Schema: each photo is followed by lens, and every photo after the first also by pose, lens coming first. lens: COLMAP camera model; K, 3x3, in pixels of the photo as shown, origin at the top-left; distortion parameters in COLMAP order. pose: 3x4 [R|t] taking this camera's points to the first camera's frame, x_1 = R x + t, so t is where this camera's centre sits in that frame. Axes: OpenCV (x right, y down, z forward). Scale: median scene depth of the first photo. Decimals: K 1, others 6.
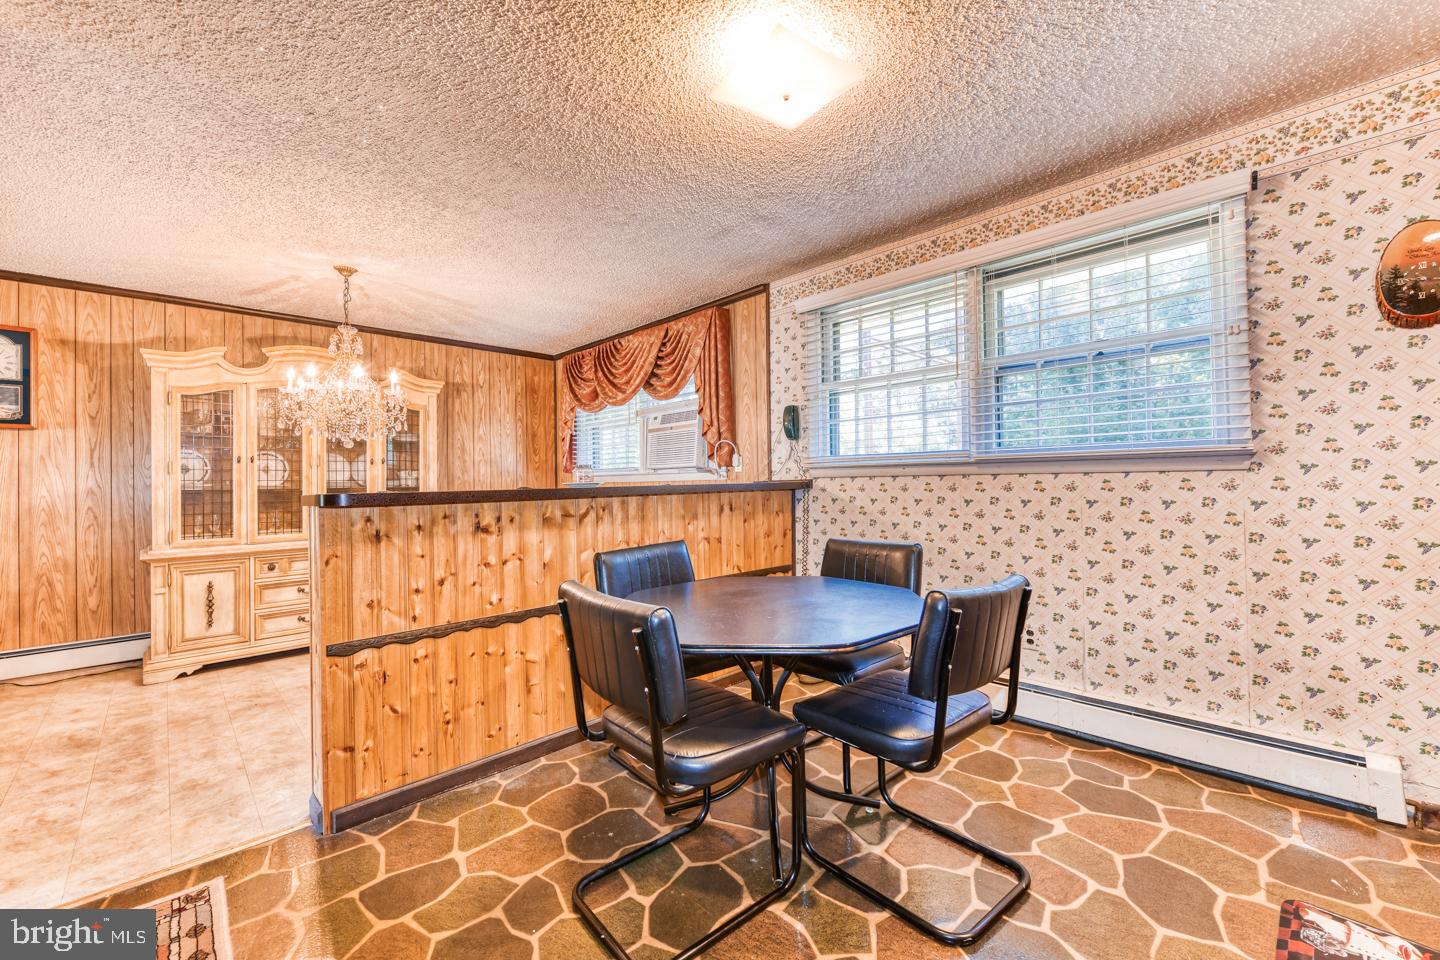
lens RADIAL K [[578.2, 0, 727.6], [0, 578.2, 477.3], [0, 0, 1]] dist [-0.004856, -0.000393]
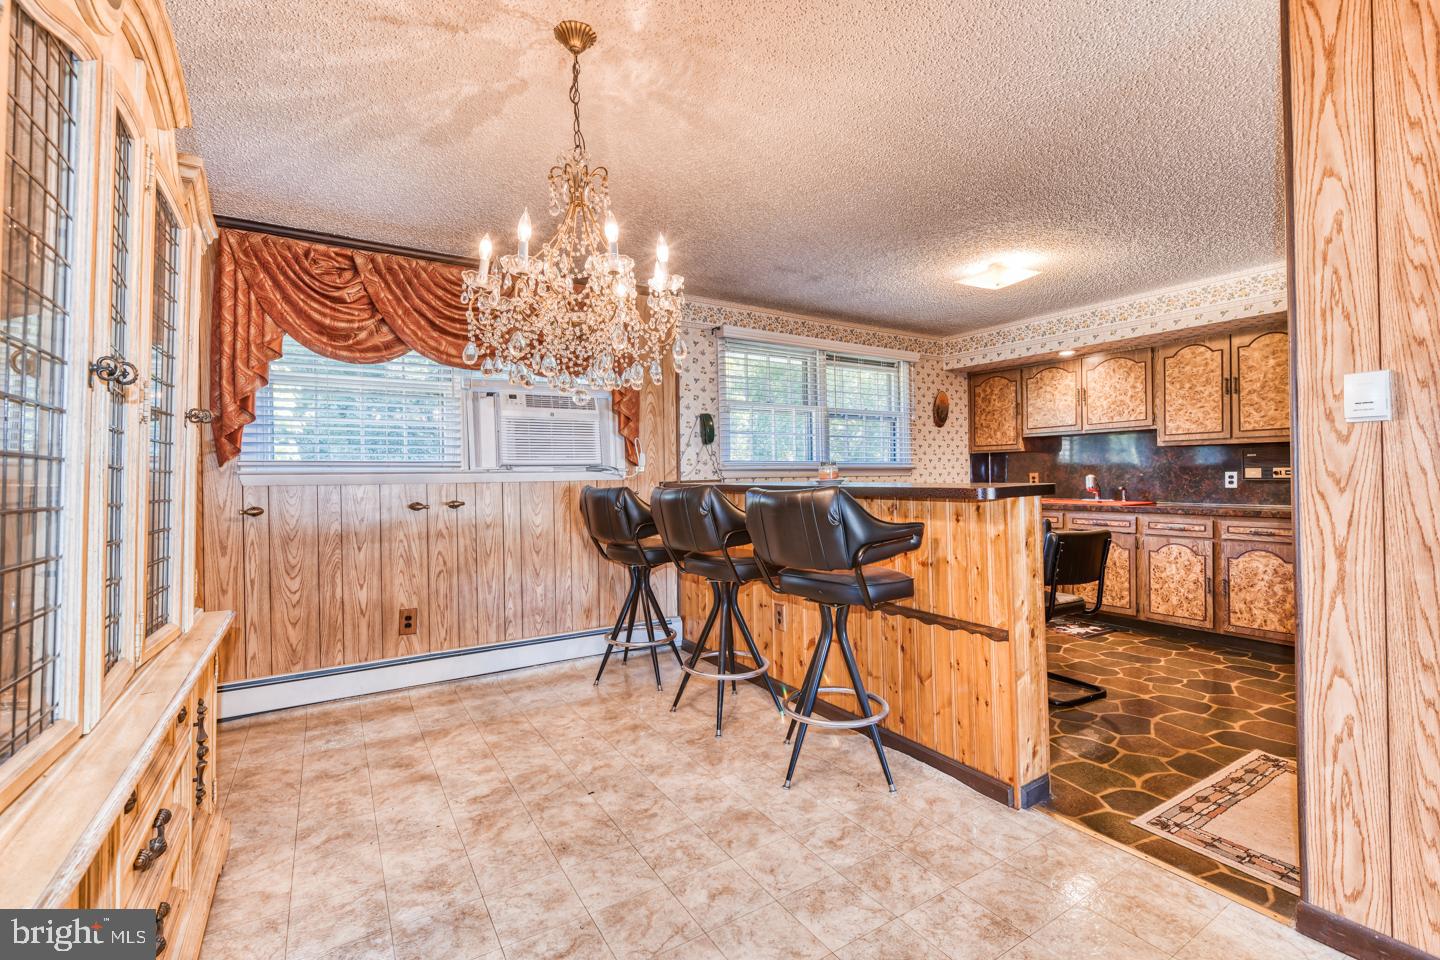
lens RADIAL K [[624.6, 0, 720.7], [0, 624.6, 475.1], [0, 0, 1]] dist [0.004060, -0.002696]
pose [[0.211658, 0.018405, 0.977171, -1.096032], [0.004234, 0.999796, -0.019748, 0.019127], [-0.977335, 0.008317, 0.211537, 0.738643]]
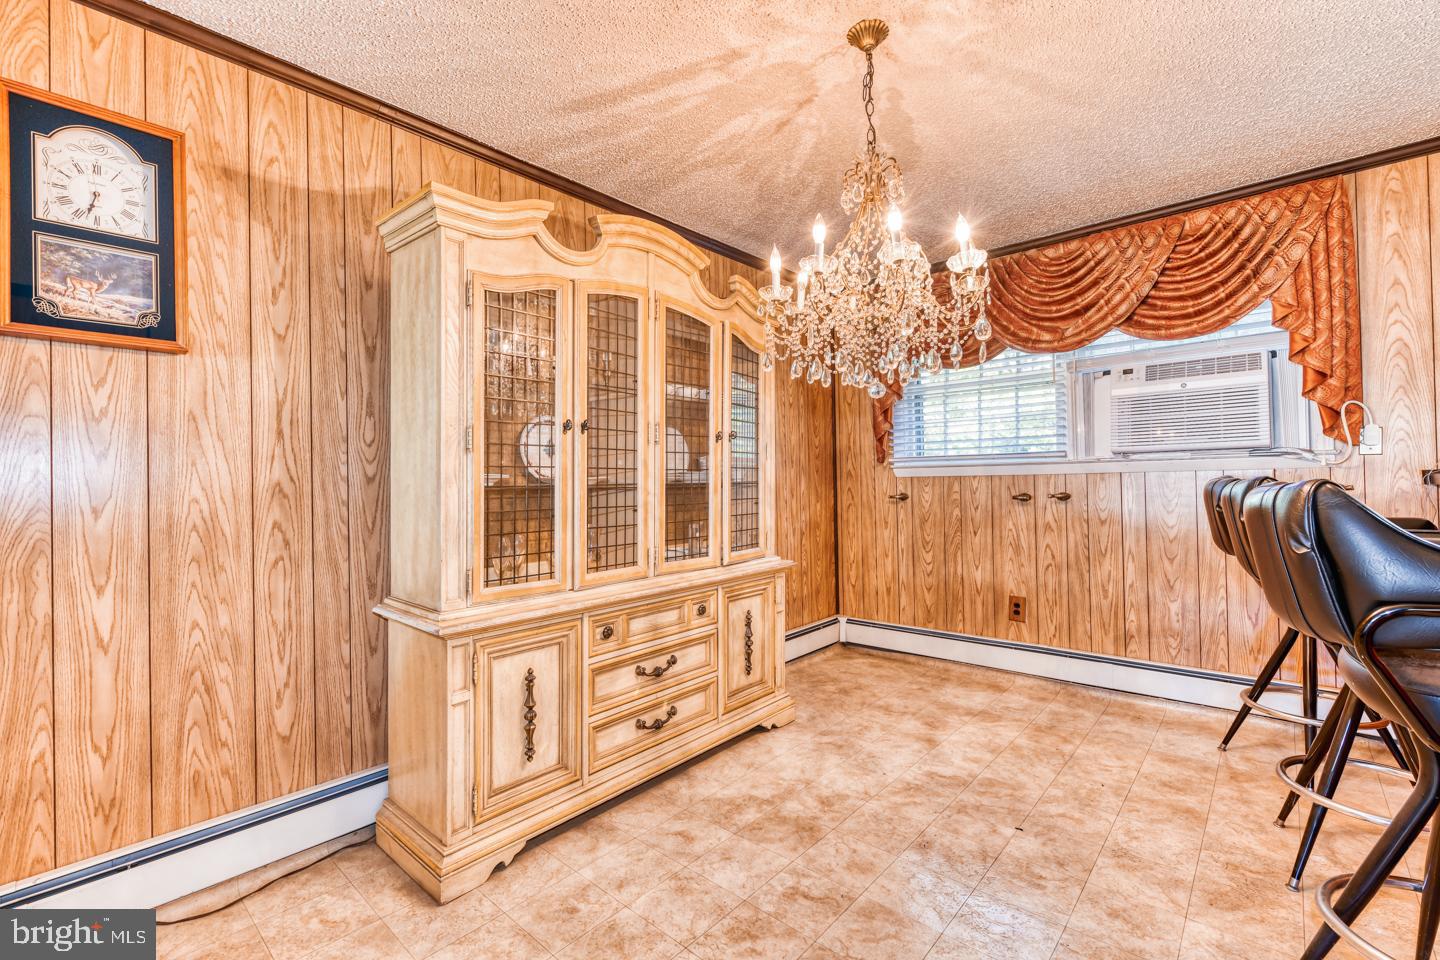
lens RADIAL K [[624.6, 0, 720.5], [0, 624.6, 477.6], [0, 0, 1]] dist [0.004060, -0.002696]
pose [[0.997490, -0.001235, 0.070797, -0.792349], [0.001364, 0.999998, -0.001771, 0.016616], [-0.070795, 0.001863, 0.997489, 0.458825]]
